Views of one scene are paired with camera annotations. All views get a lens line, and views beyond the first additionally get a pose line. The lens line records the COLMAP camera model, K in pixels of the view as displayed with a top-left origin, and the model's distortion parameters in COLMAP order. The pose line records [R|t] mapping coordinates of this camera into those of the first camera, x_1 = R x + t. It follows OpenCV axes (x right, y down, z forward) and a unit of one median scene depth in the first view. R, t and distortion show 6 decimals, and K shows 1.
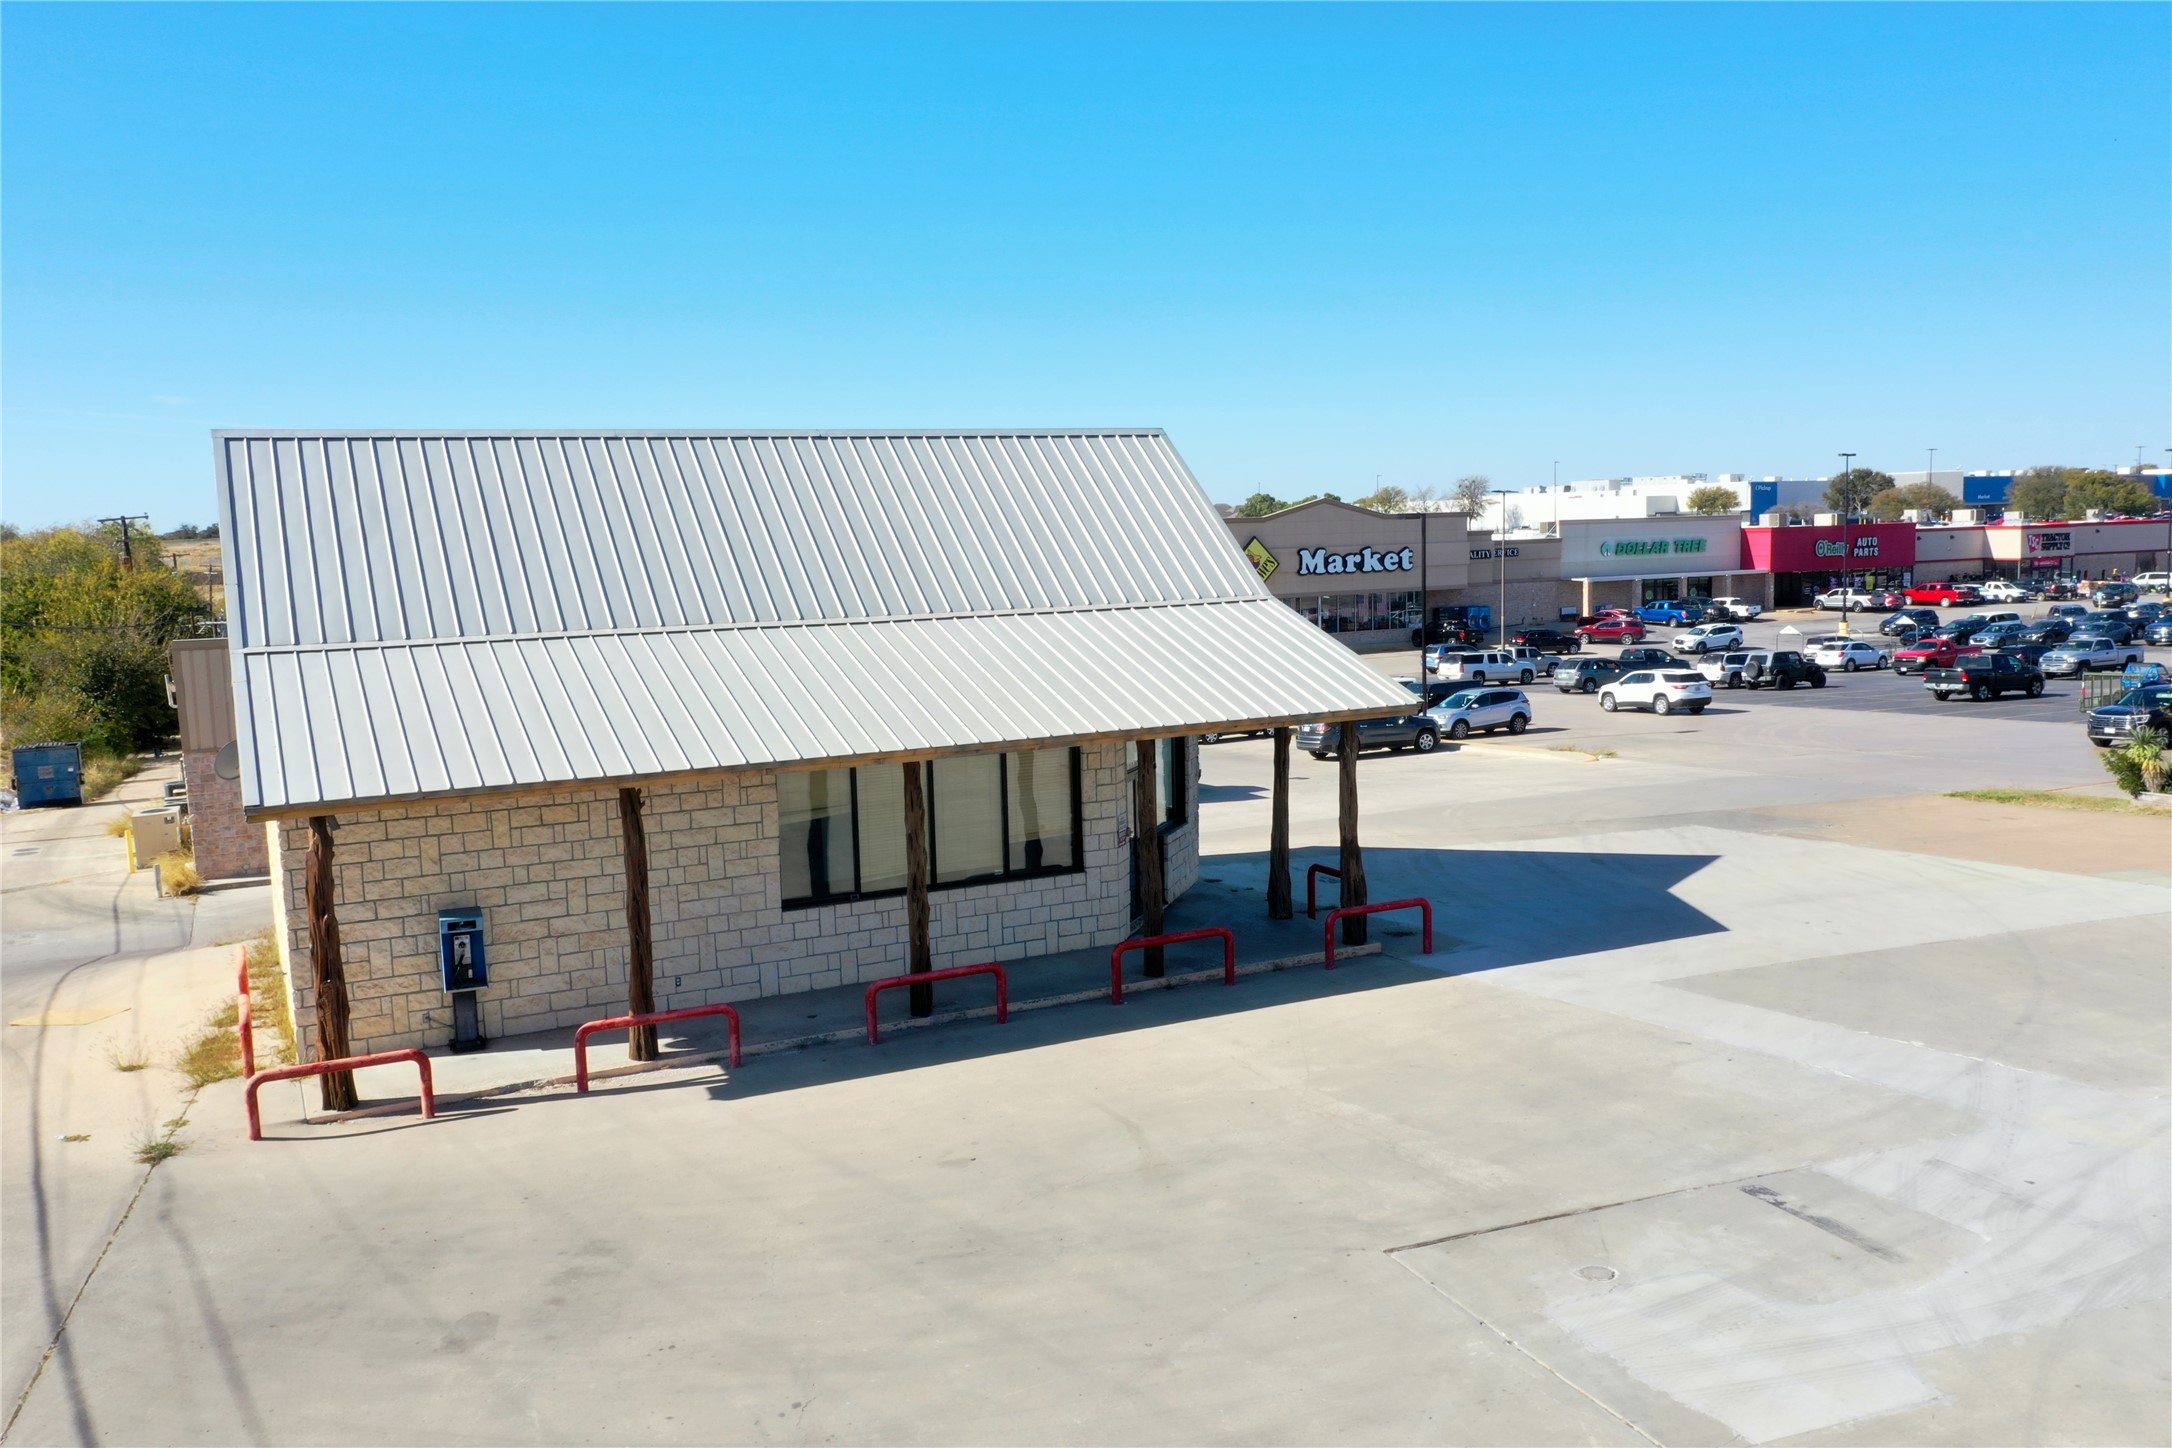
lens RADIAL K [[1708.4, 0, 1089.2], [0, 1708.4, 747.5], [0, 0, 1]] dist [-0.021762, 0.002231]
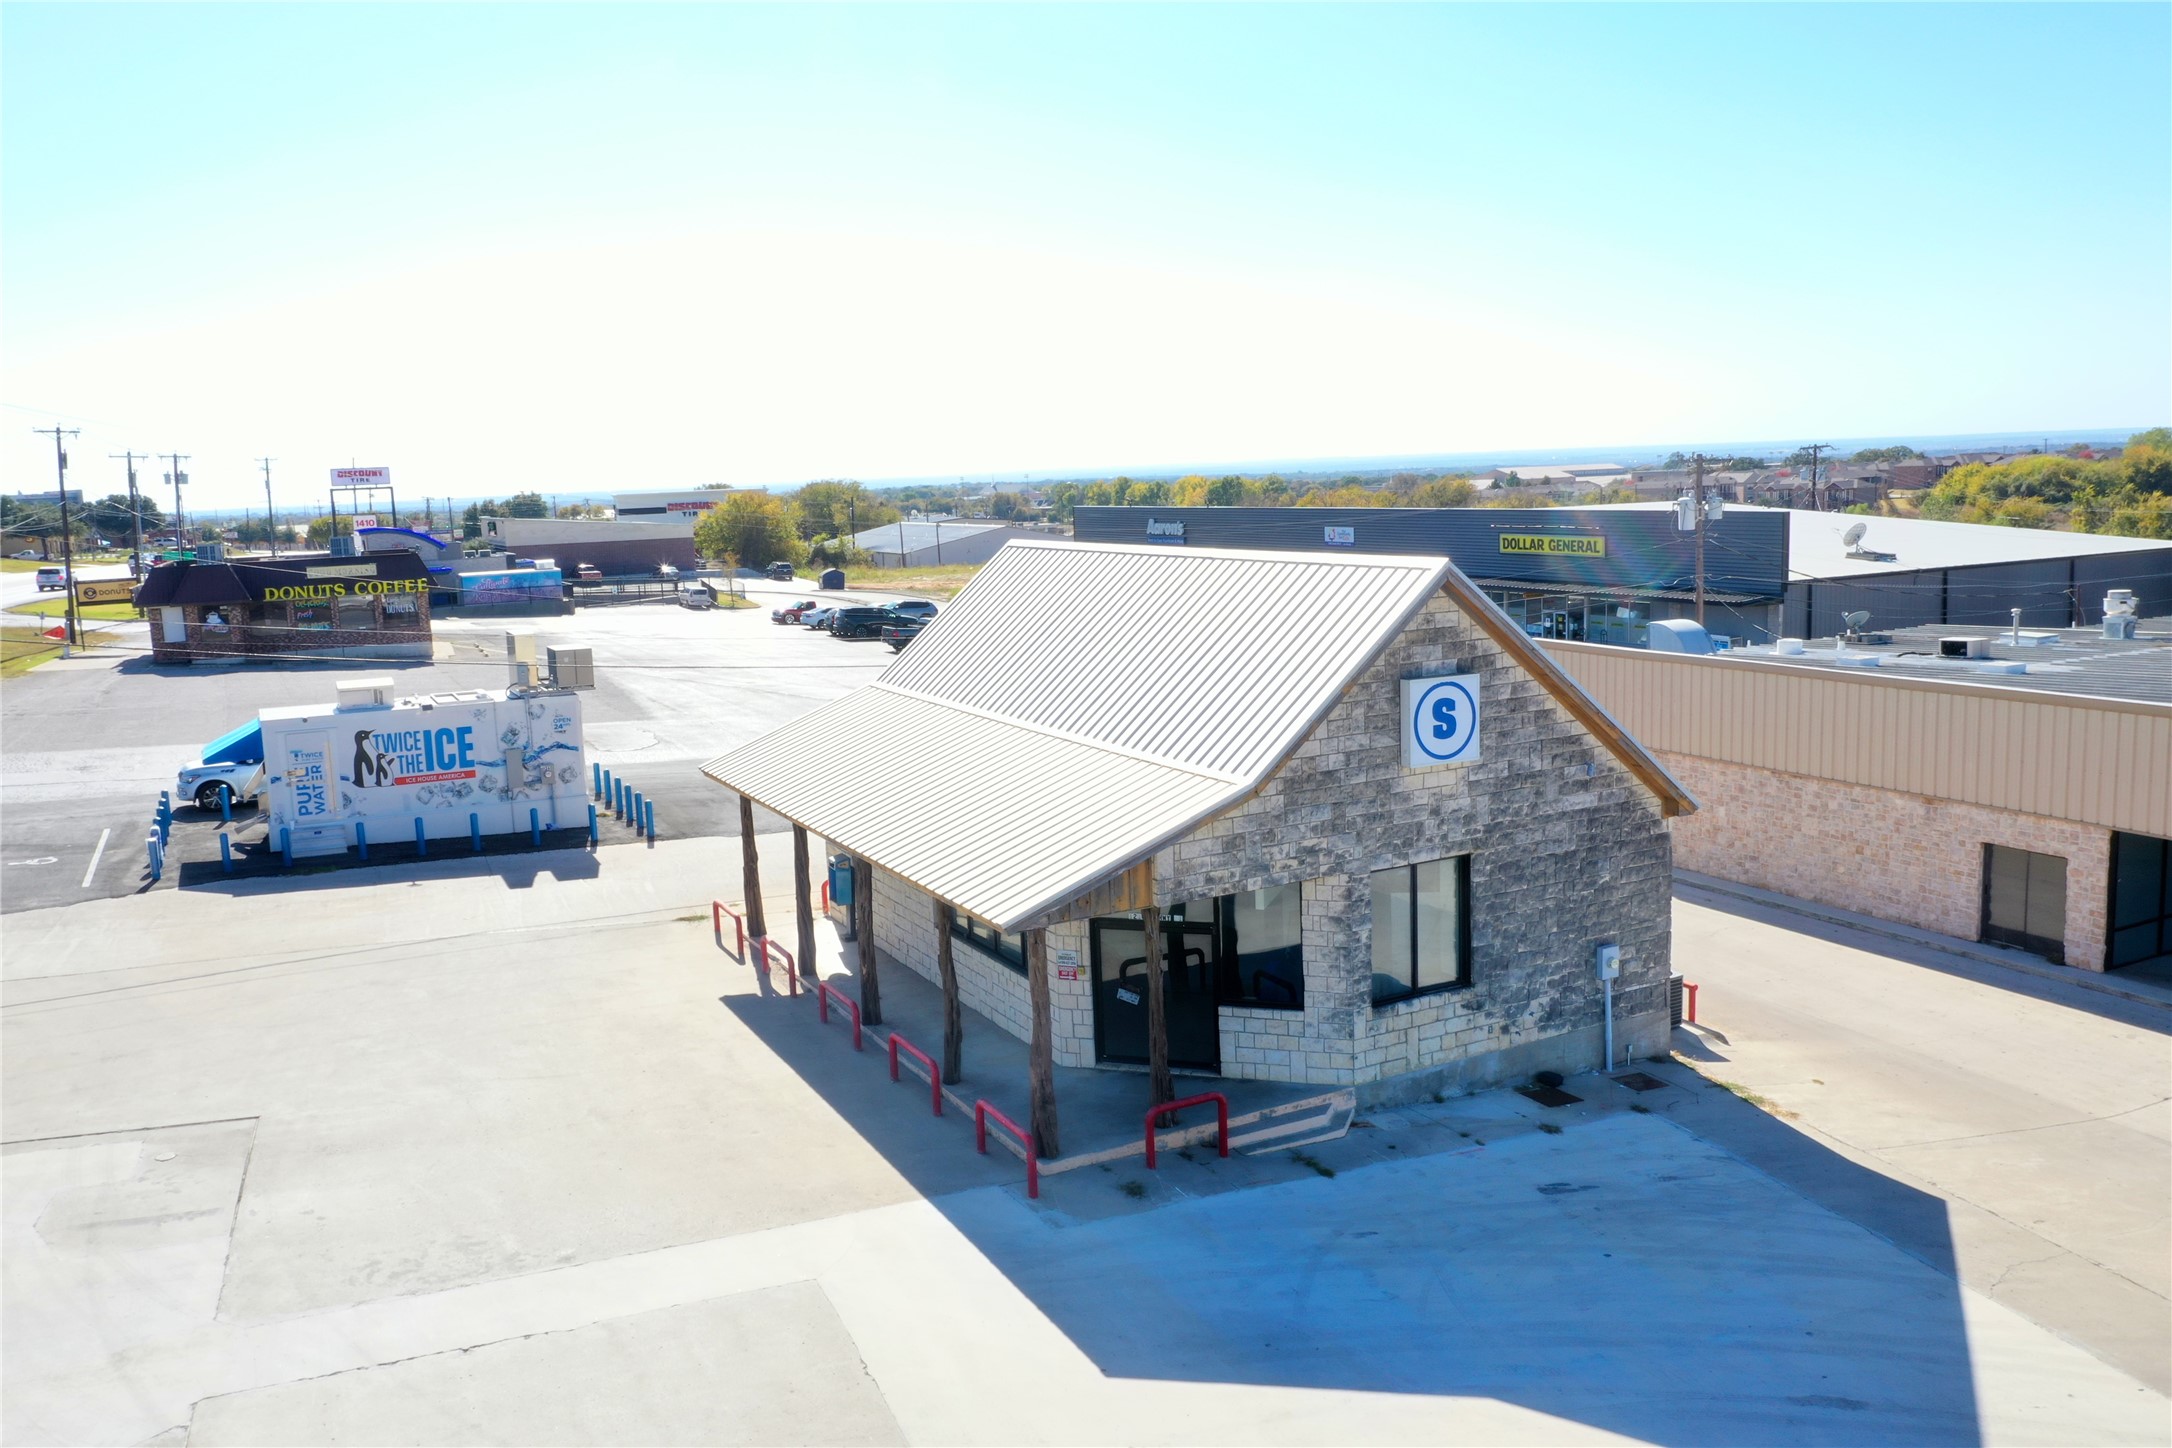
lens RADIAL K [[1702.7, 0, 1086.0], [0, 1702.7, 724.0], [0, 0, 1]] dist [-0.017668, 0.009677]
pose [[0.010234, 0.176340, -0.984276, 1.188243], [-0.089870, 0.980506, 0.174730, -0.327001], [0.995901, 0.086669, 0.025882, 1.113680]]
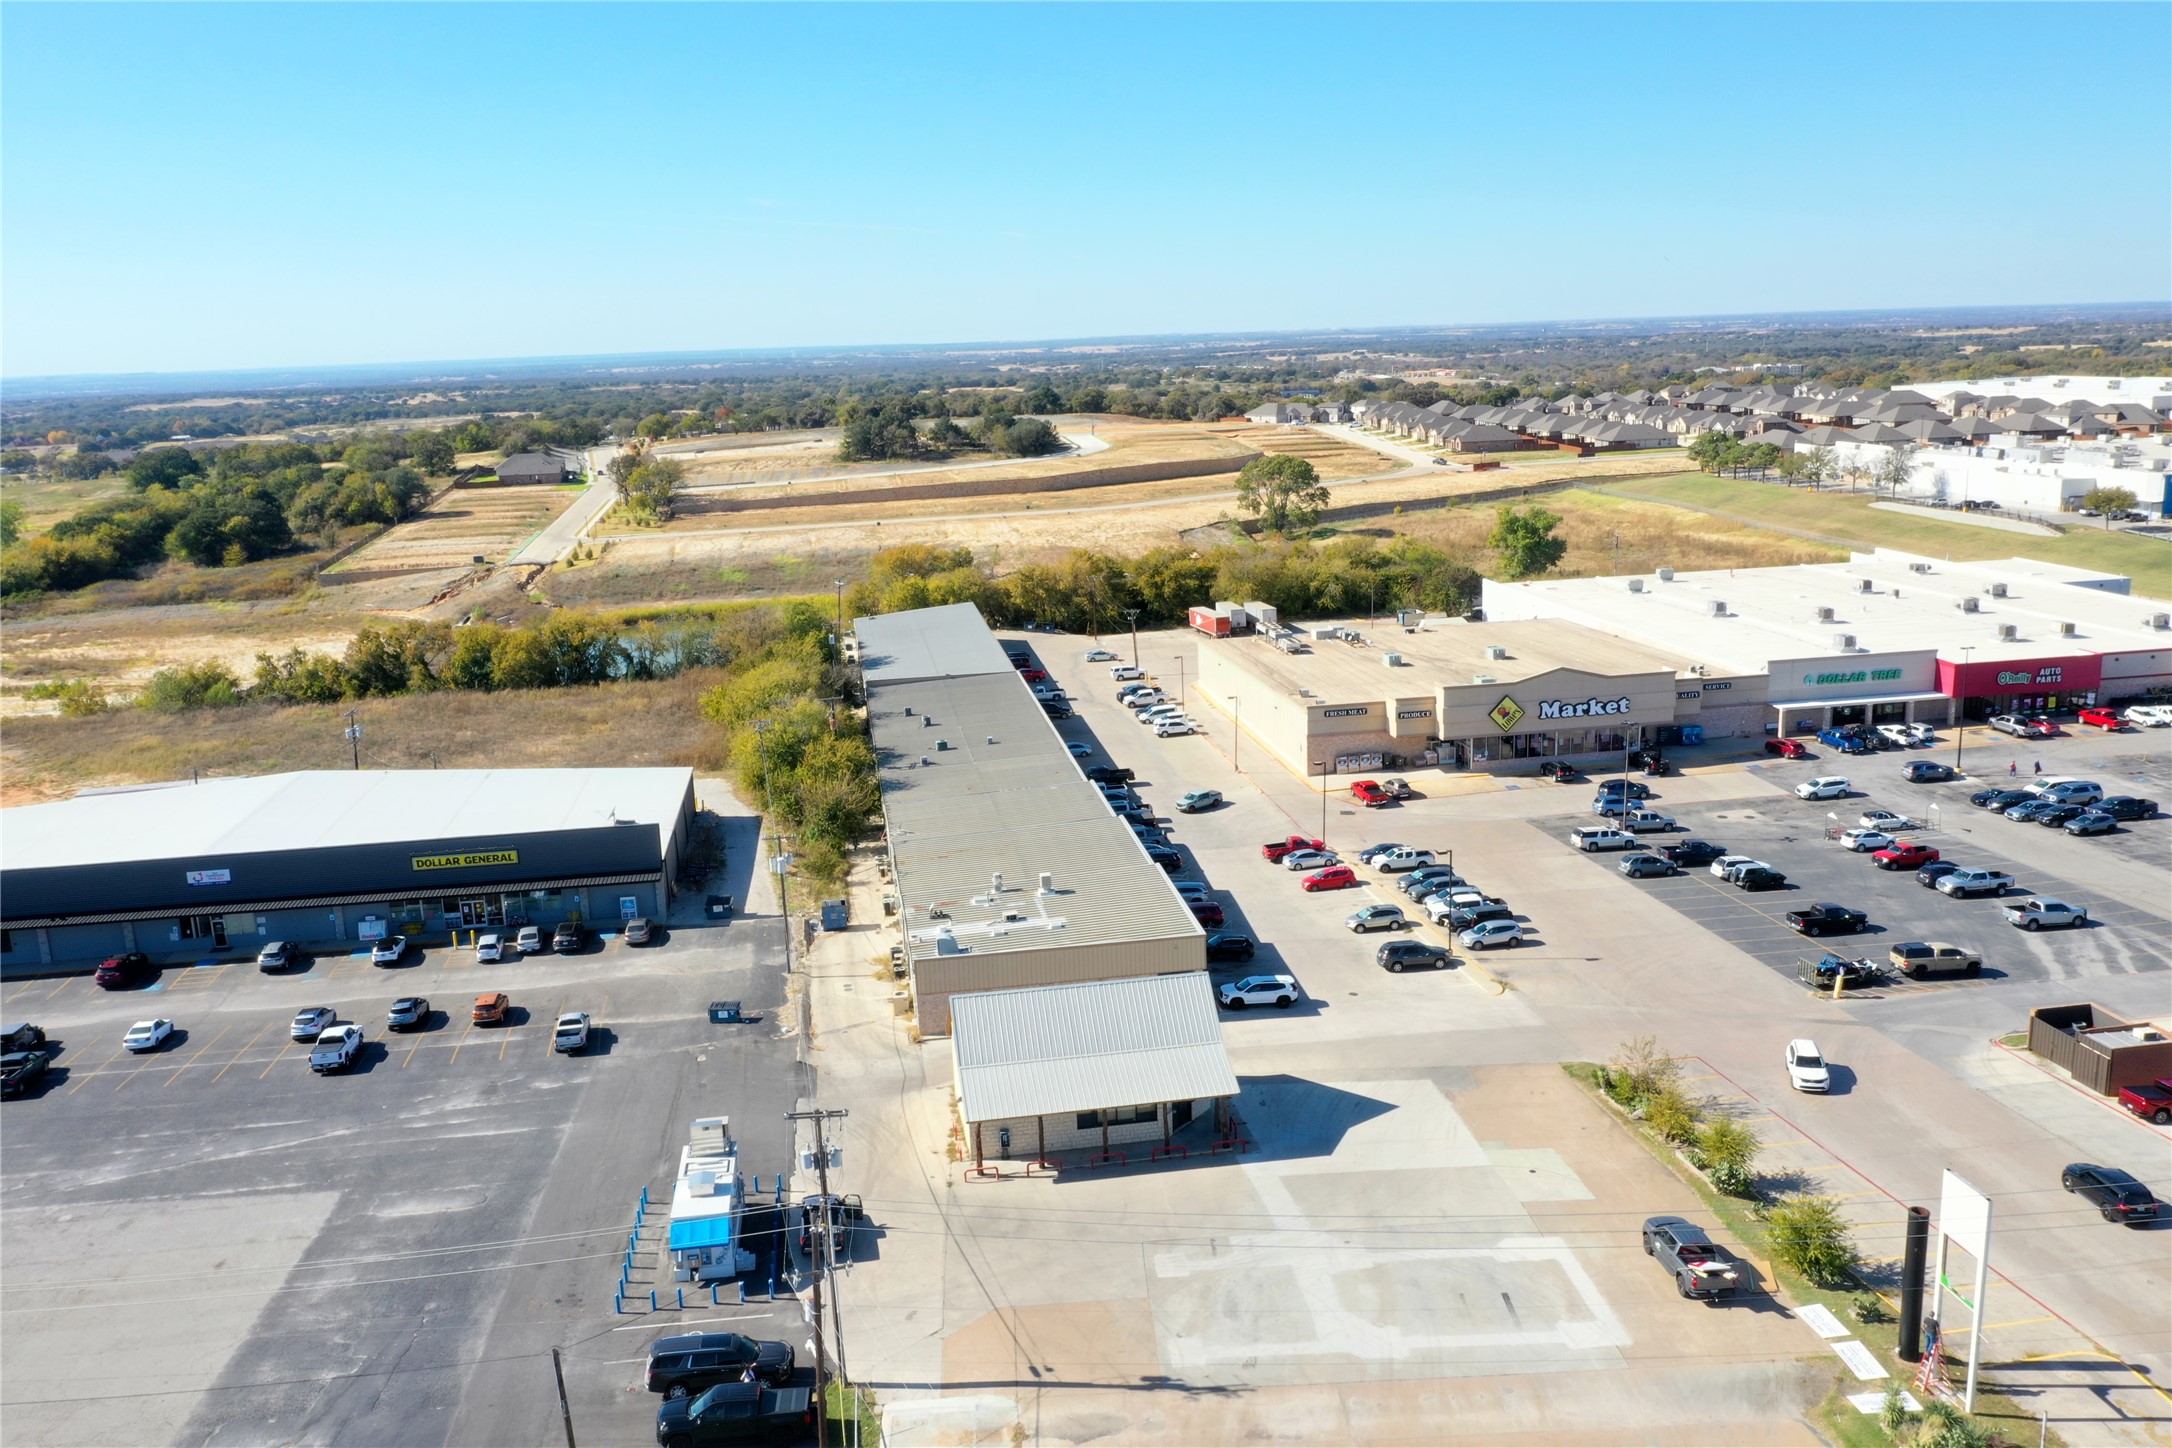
lens RADIAL K [[1717.7, 0, 1086.0], [0, 1717.7, 724.0], [0, 0, 1]] dist [-0.017848, 0.009327]
pose [[0.953572, 0.060433, -0.295038, 1.055939], [-0.029281, 0.993623, 0.108886, -1.396415], [0.299737, -0.095191, 0.949261, -2.989338]]
